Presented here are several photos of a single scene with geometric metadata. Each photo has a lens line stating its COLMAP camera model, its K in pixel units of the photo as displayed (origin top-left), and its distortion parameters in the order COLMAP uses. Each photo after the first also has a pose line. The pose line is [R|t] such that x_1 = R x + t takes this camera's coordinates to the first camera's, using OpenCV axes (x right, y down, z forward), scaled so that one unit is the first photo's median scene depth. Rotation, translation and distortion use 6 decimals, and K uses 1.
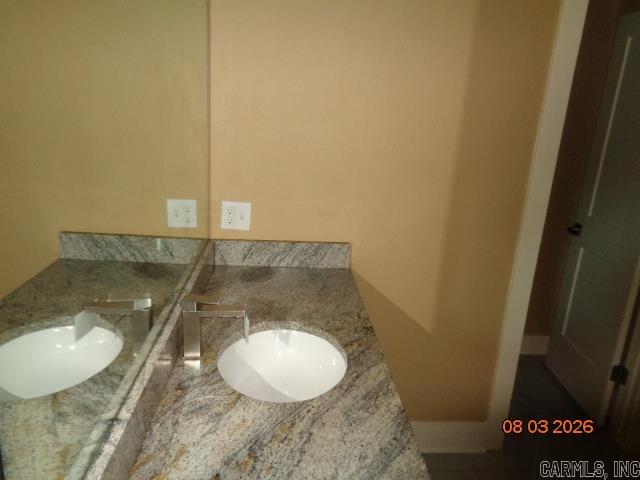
lens RADIAL K [[483.8, 0, 321.6], [0, 483.8, 241.1], [0, 0, 1]] dist [0.002191, -0.004596]
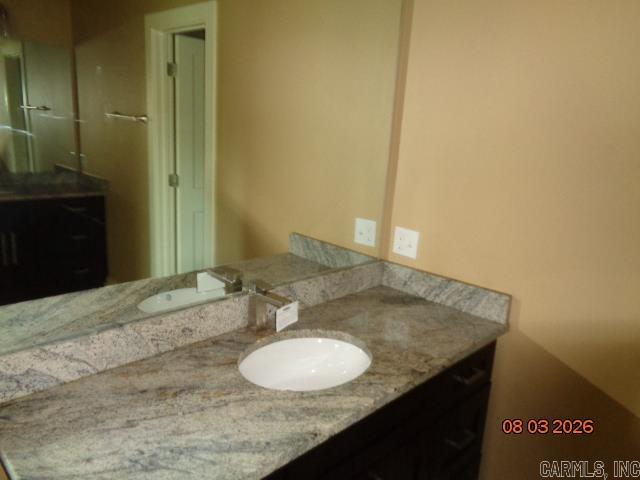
lens RADIAL K [[483.8, 0, 321.8], [0, 483.8, 239.4], [0, 0, 1]] dist [0.002191, -0.004596]
pose [[0.661733, 0.152227, -0.734123, 0.463438], [-0.230989, 0.972935, -0.006465, -0.010193], [0.713270, 0.173852, 0.678986, 0.170499]]
